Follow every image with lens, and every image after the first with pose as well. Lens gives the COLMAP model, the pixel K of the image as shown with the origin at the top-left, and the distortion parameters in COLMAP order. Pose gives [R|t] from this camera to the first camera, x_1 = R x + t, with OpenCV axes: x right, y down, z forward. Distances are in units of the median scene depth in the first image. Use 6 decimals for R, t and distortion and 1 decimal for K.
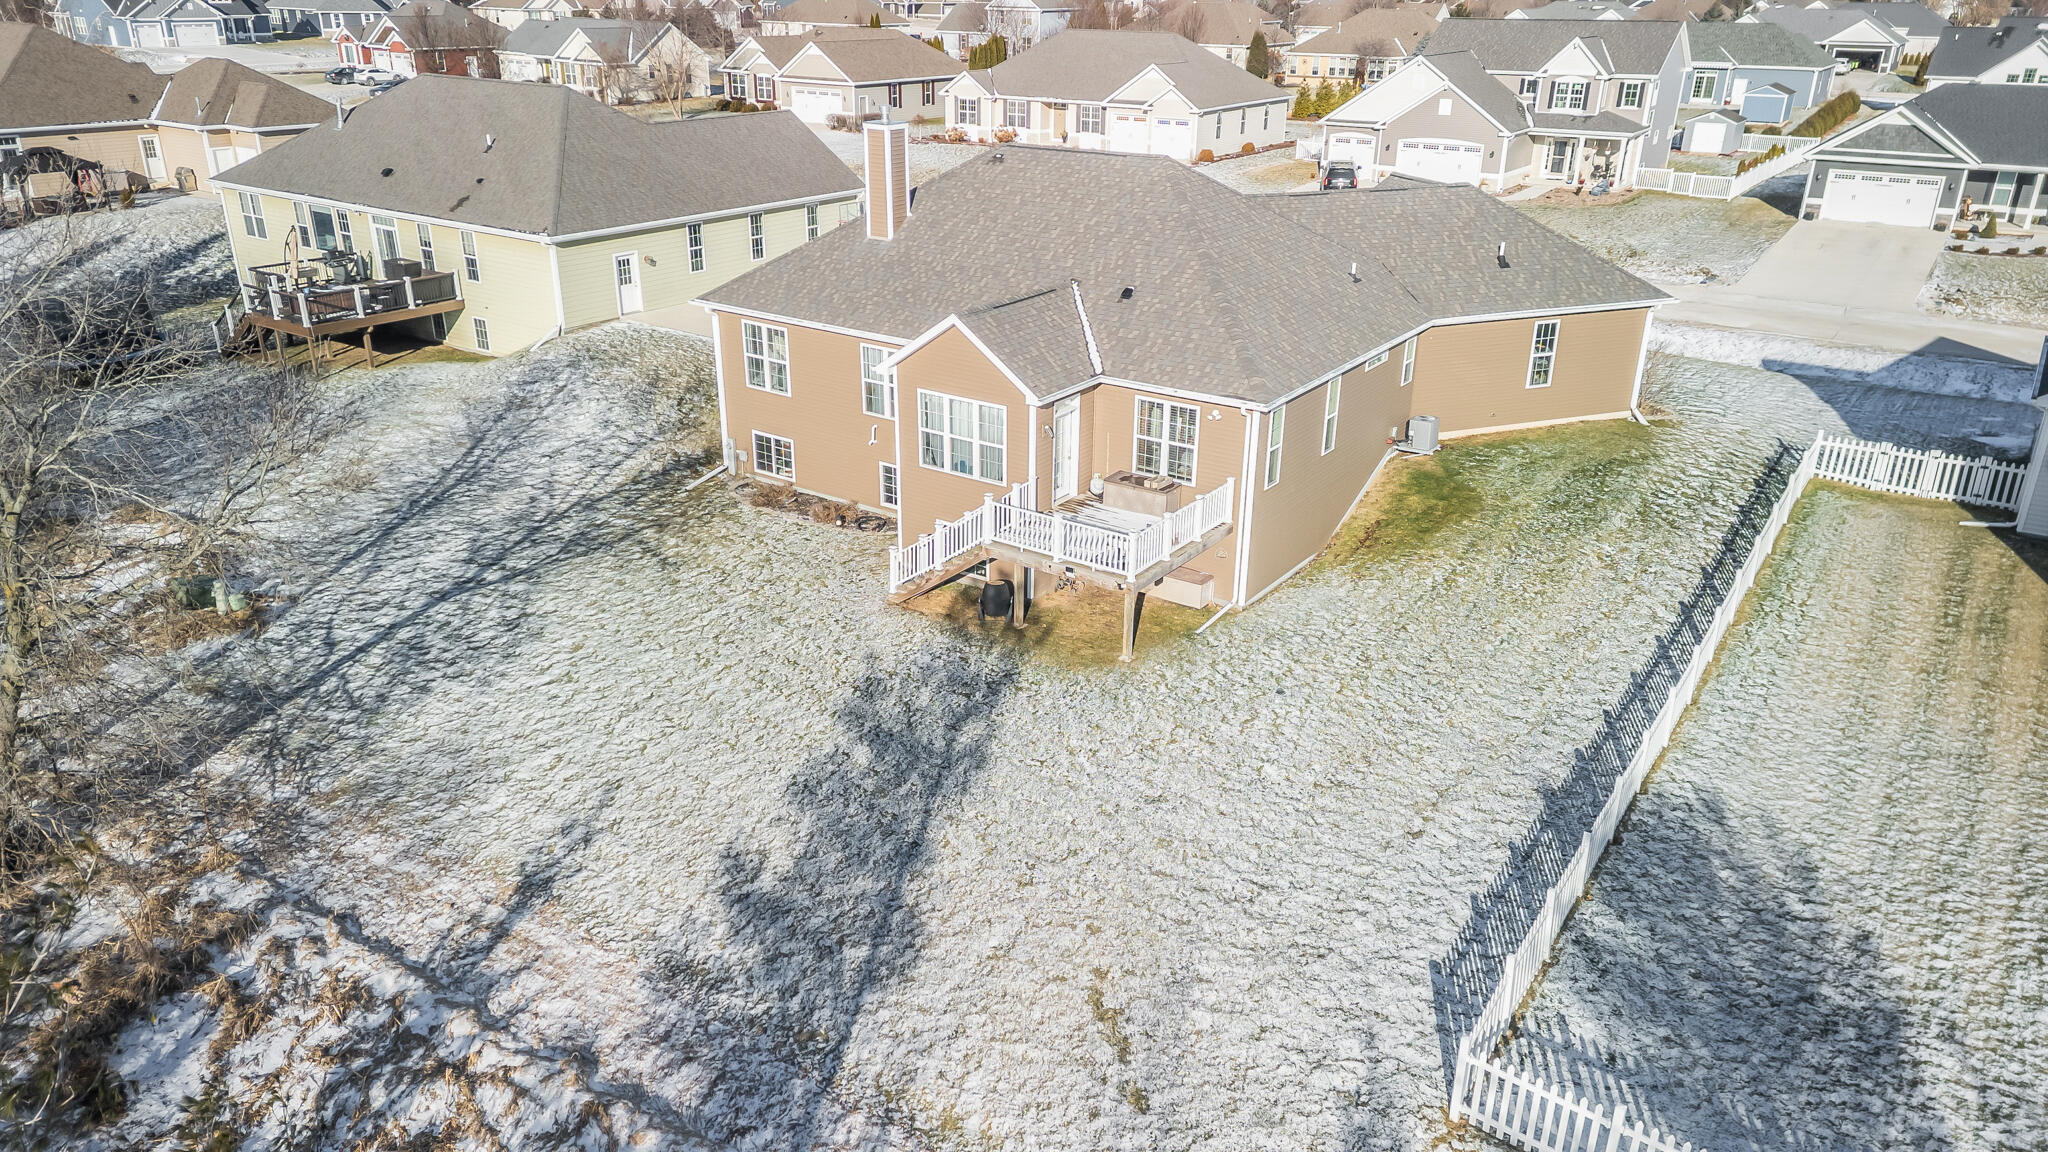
lens RADIAL K [[1438.6, 0, 1014.1], [0, 1438.6, 567.5], [0, 0, 1]] dist [0.074036, -0.068752]
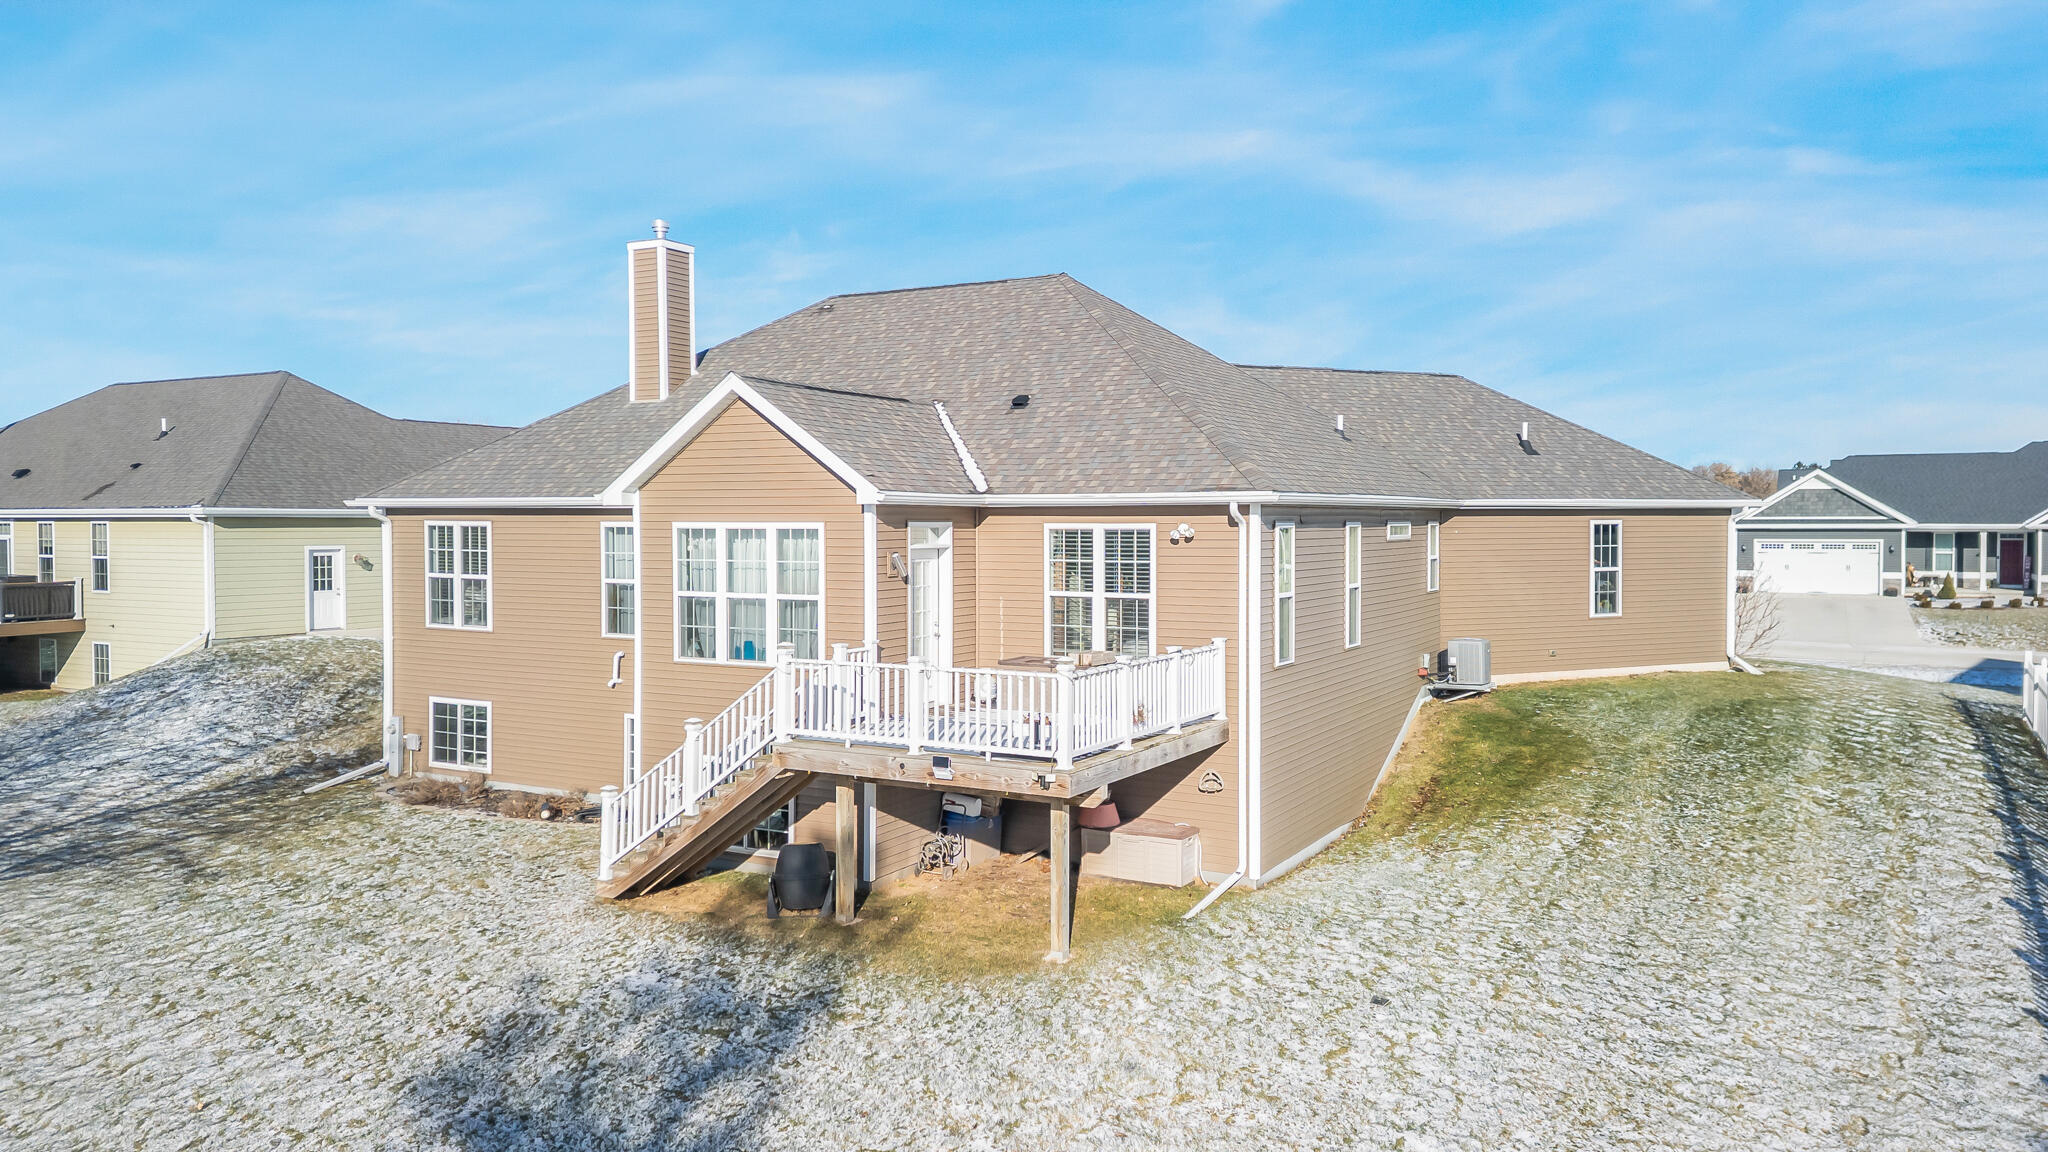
lens RADIAL K [[1438.6, 0, 1021.6], [0, 1438.6, 537.5], [0, 0, 1]] dist [0.074036, -0.068752]
pose [[0.994954, -0.006972, 0.100093, 0.015003], [0.043393, 0.929365, -0.366602, 0.102716], [-0.090467, 0.369095, 0.924978, 0.447108]]
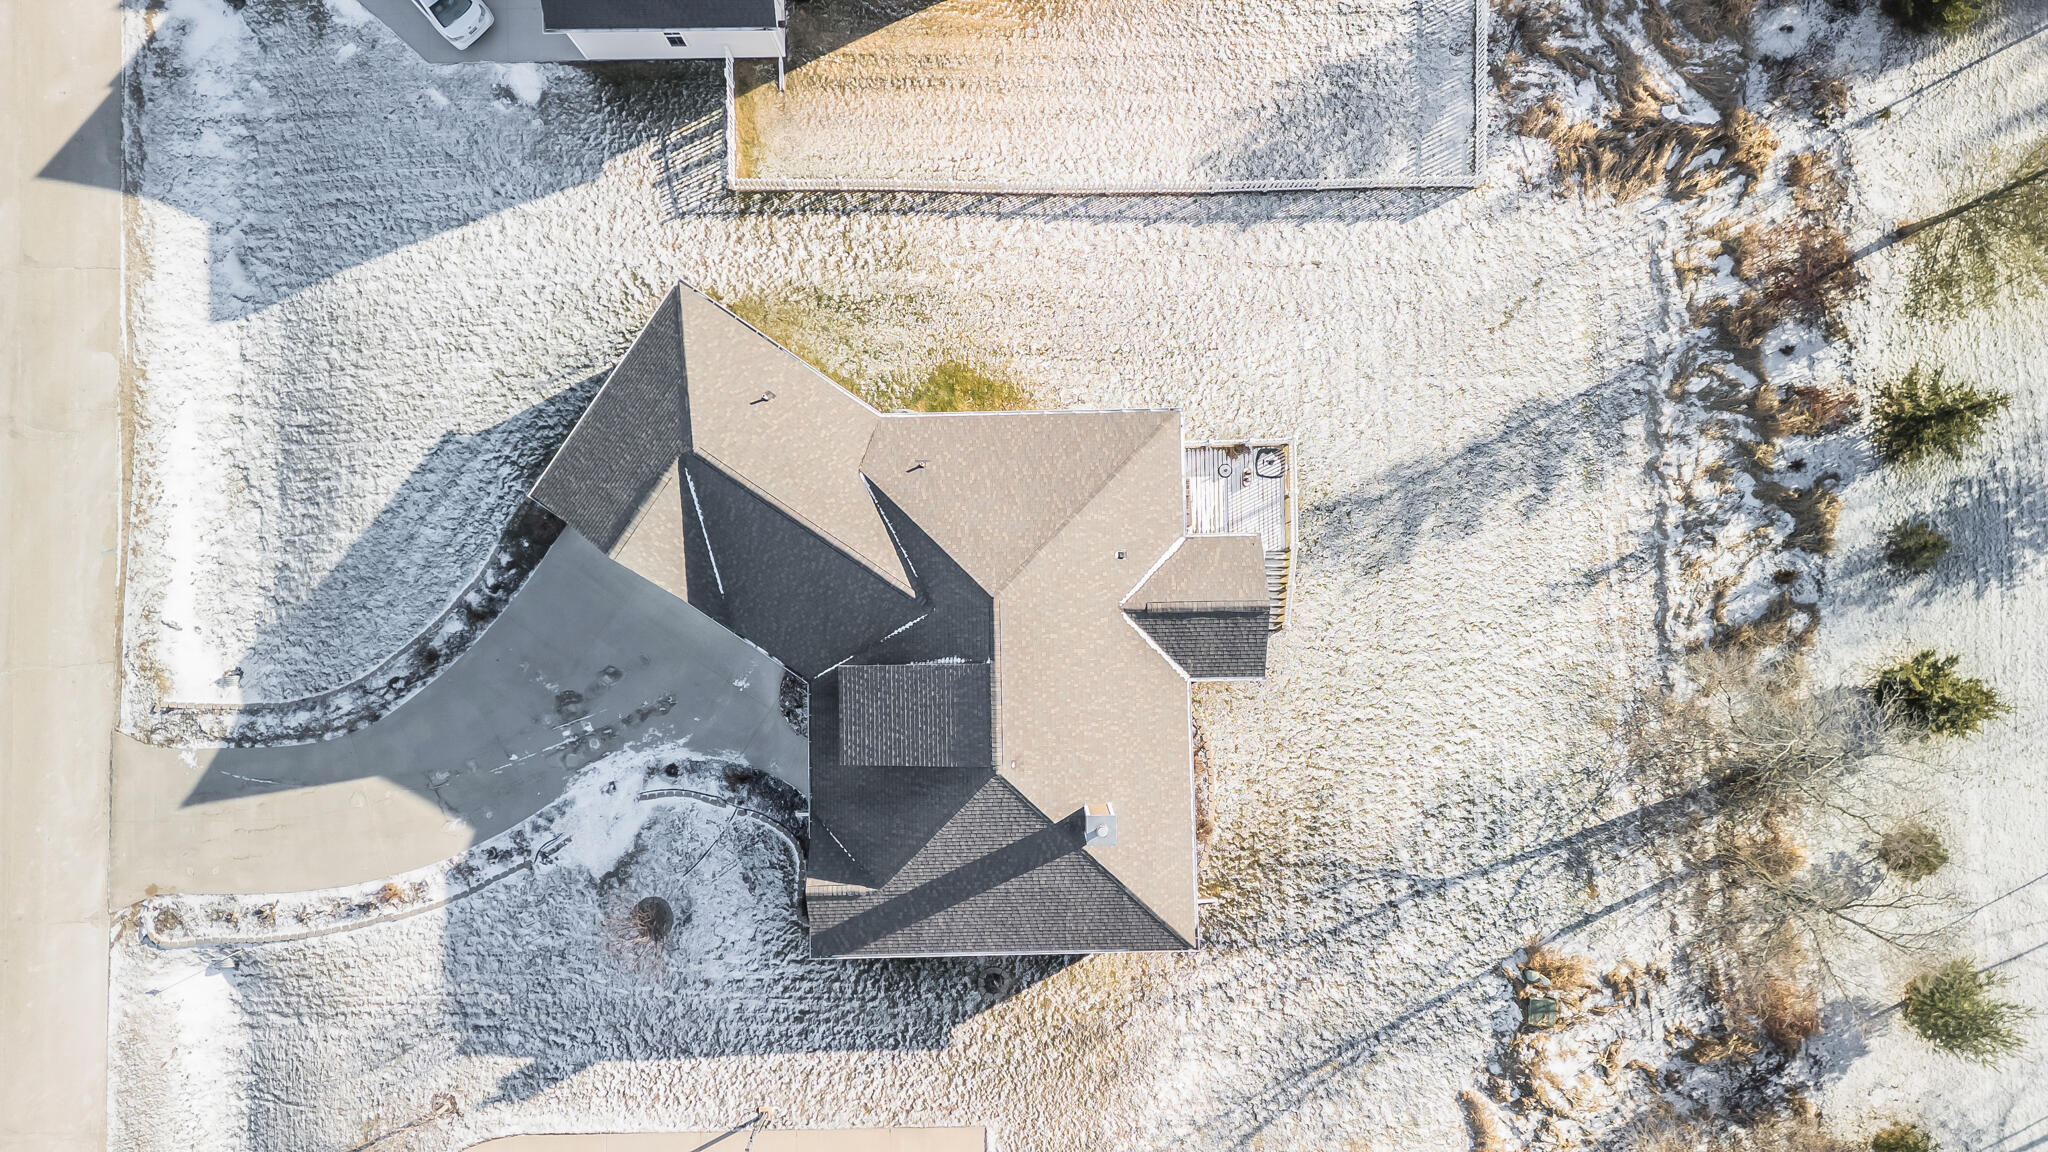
lens RADIAL K [[1438.6, 0, 1045.3], [0, 1438.6, 586.7], [0, 0, 1]] dist [0.074036, -0.068752]
pose [[-0.593507, -0.804508, 0.022703, 0.068574], [0.302187, -0.196609, 0.932753, -1.502259], [-0.745944, 0.560456, 0.359801, 0.613221]]
